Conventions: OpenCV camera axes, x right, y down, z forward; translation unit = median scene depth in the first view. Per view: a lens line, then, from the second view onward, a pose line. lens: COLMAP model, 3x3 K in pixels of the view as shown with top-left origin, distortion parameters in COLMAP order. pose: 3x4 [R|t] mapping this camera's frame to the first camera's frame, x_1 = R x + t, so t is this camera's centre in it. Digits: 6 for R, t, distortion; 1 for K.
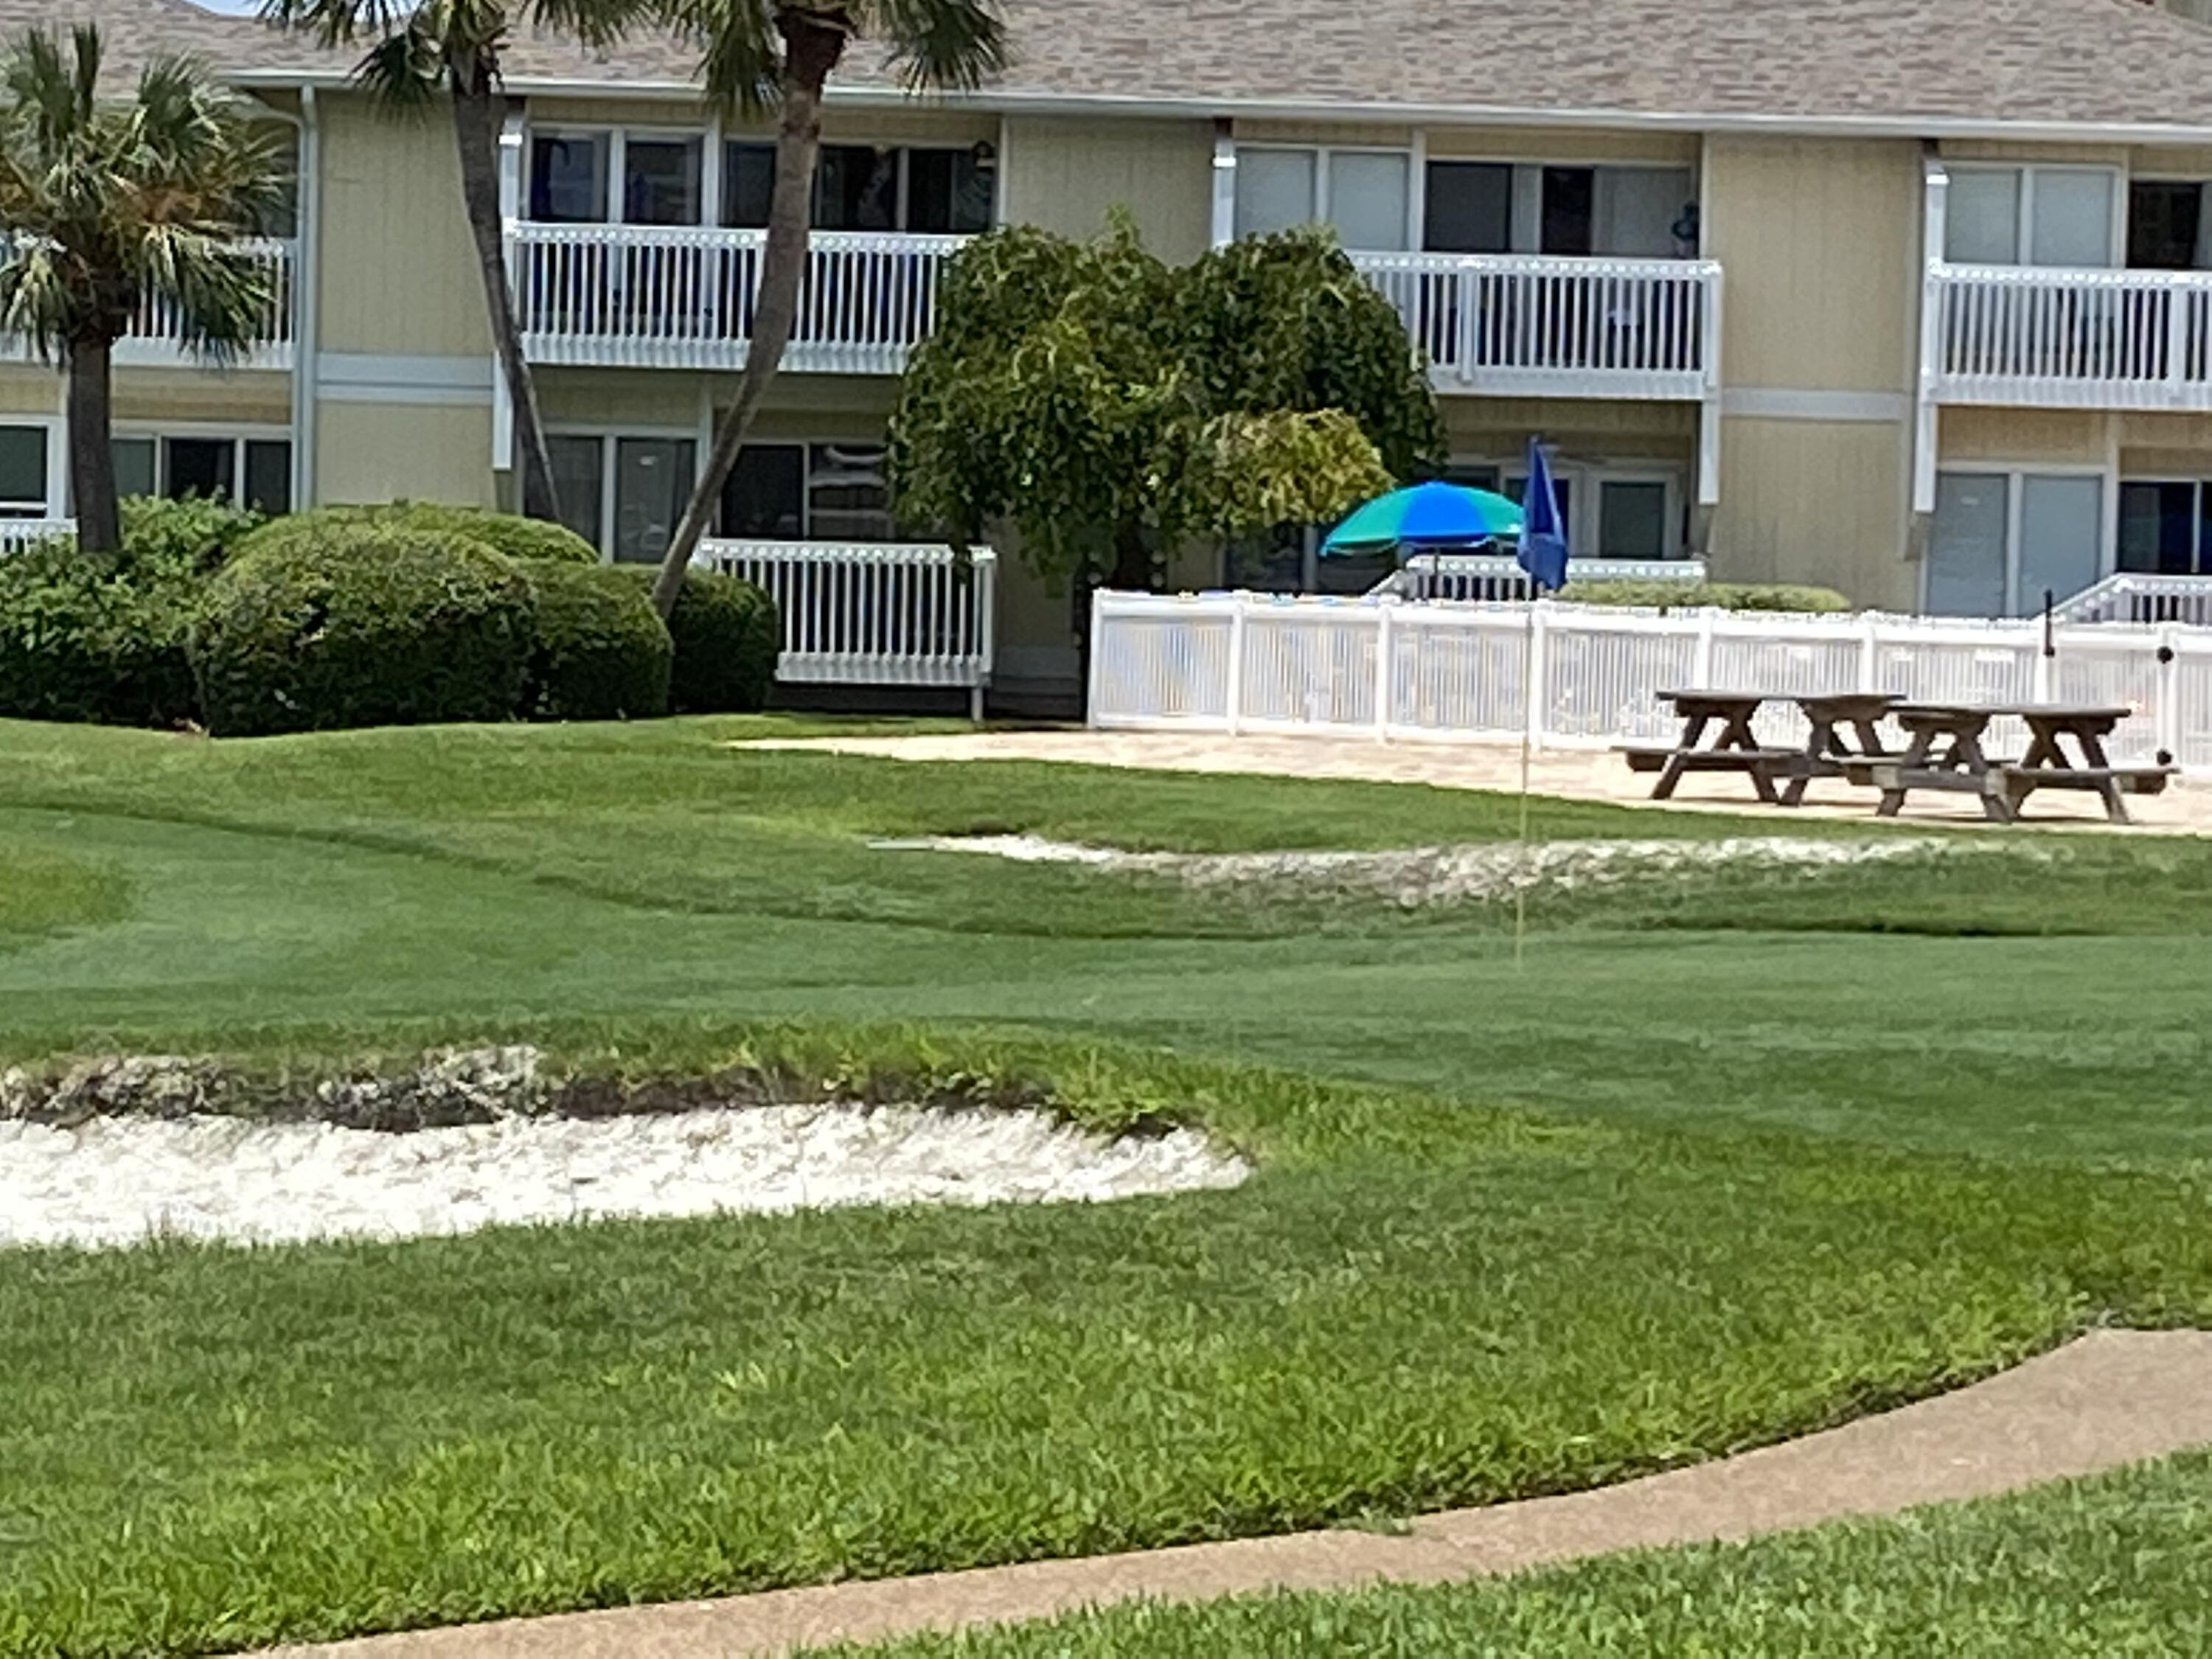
lens RADIAL K [[8782.0, 0, 1106.0], [0, 8782.0, 829.5], [0, 0, 1]] dist [0.309620, 0.000574]
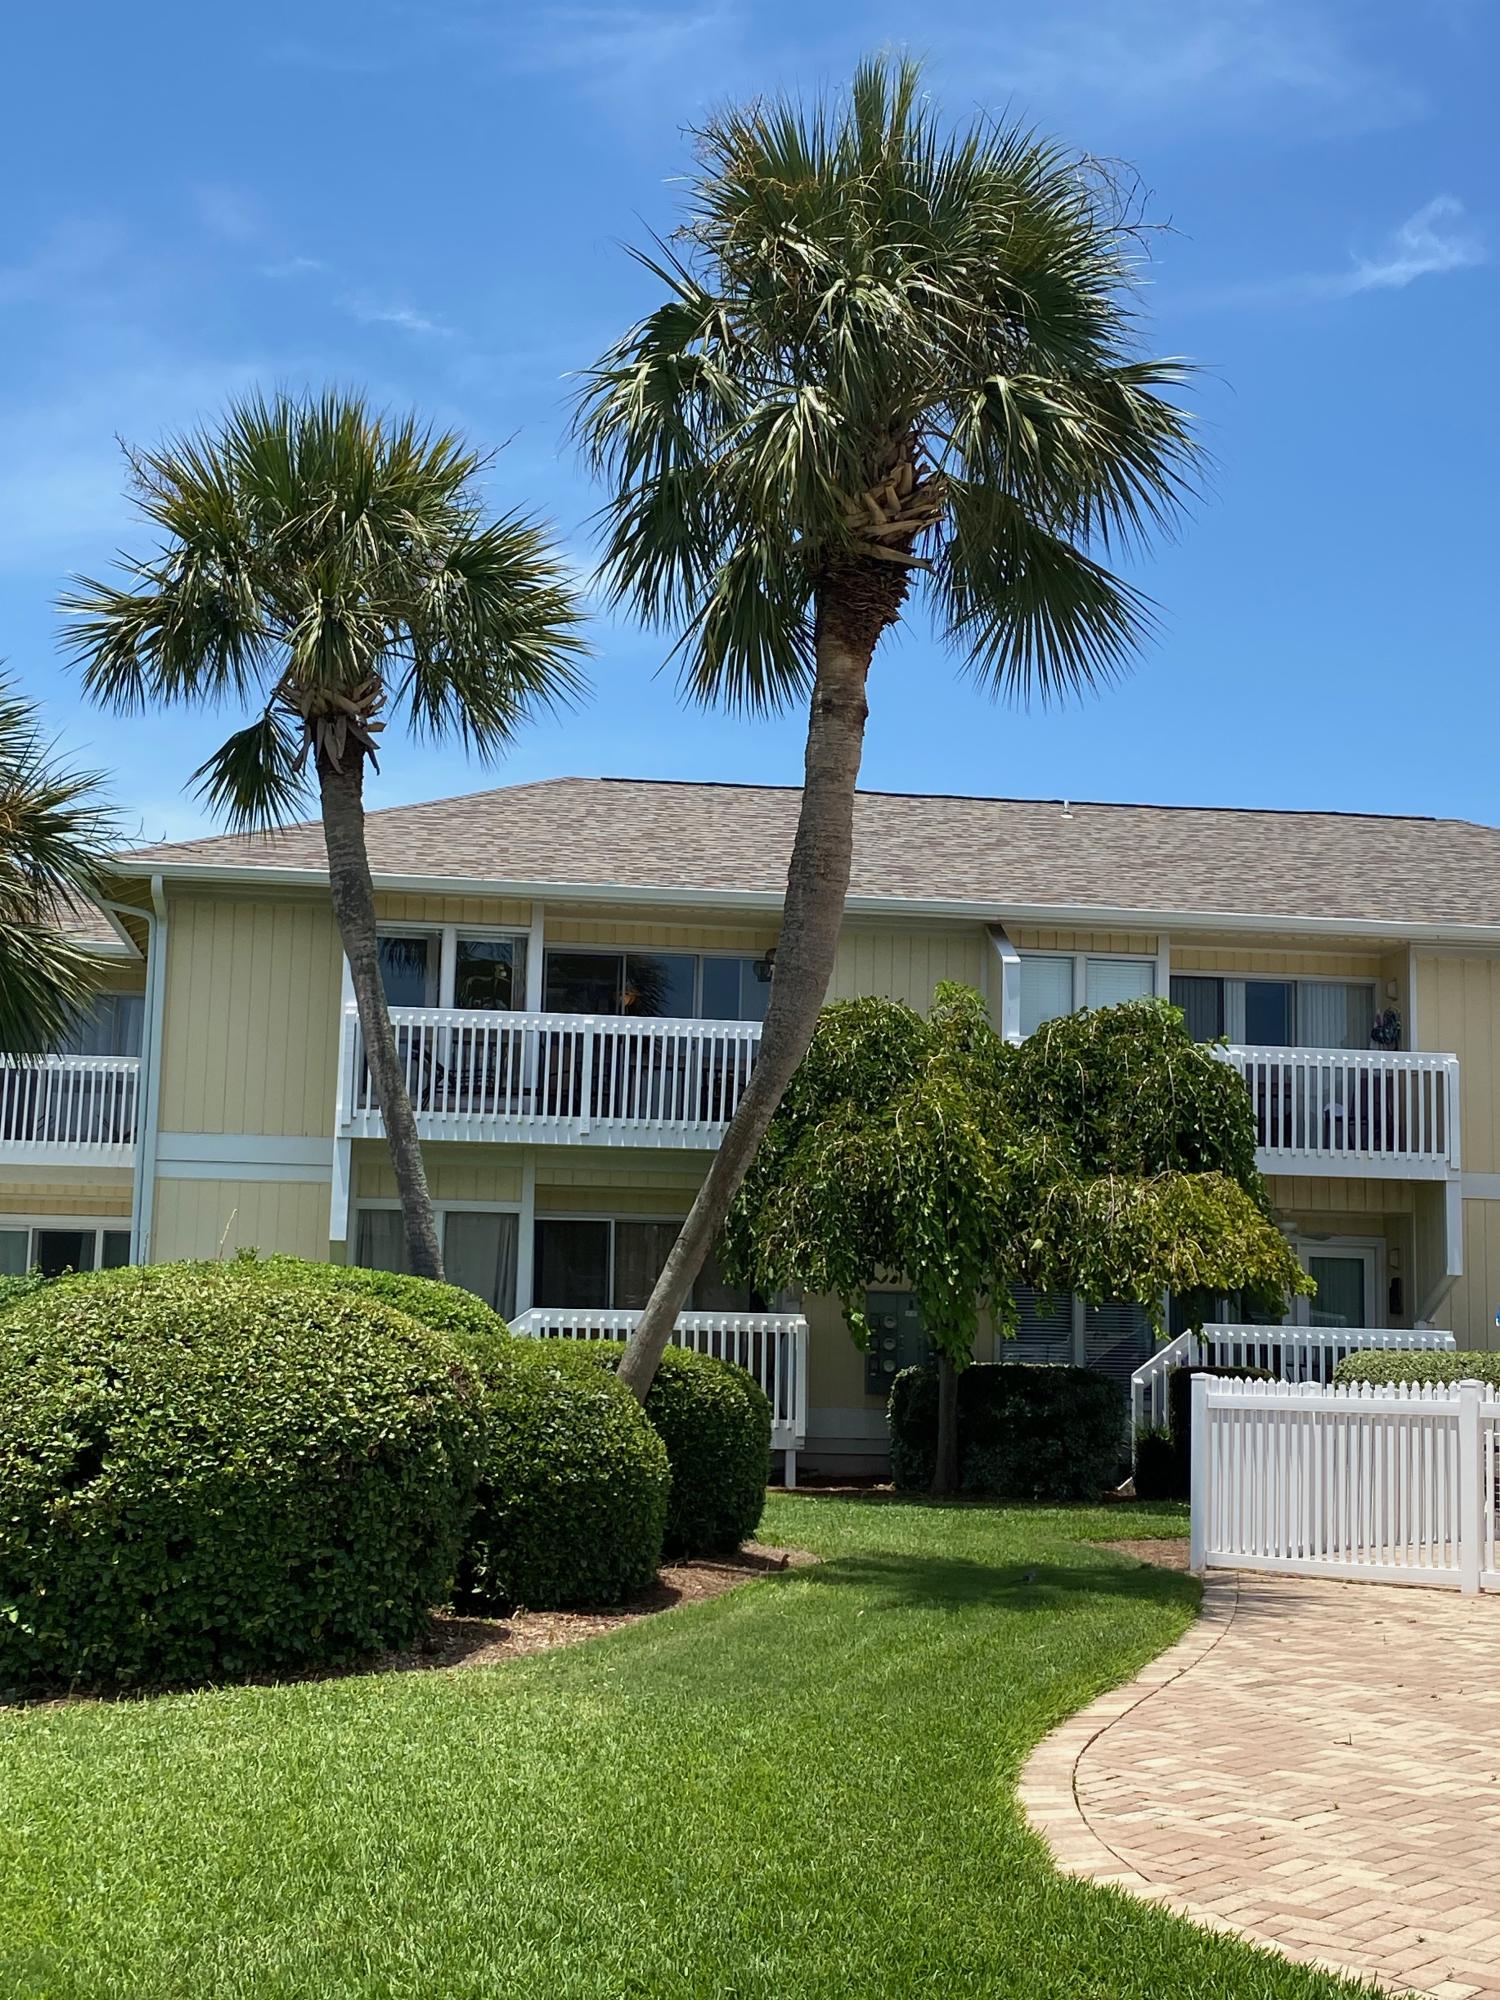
lens RADIAL K [[2457.0, 0, 704.1], [0, 2457.0, 999.1], [0, 0, 1]] dist [0.180492, -0.700508]
pose [[0.993742, 0.011960, 0.111058, -0.060168], [0.005896, 0.987249, -0.159074, -0.023329], [-0.111545, 0.158734, 0.981000, 0.728607]]
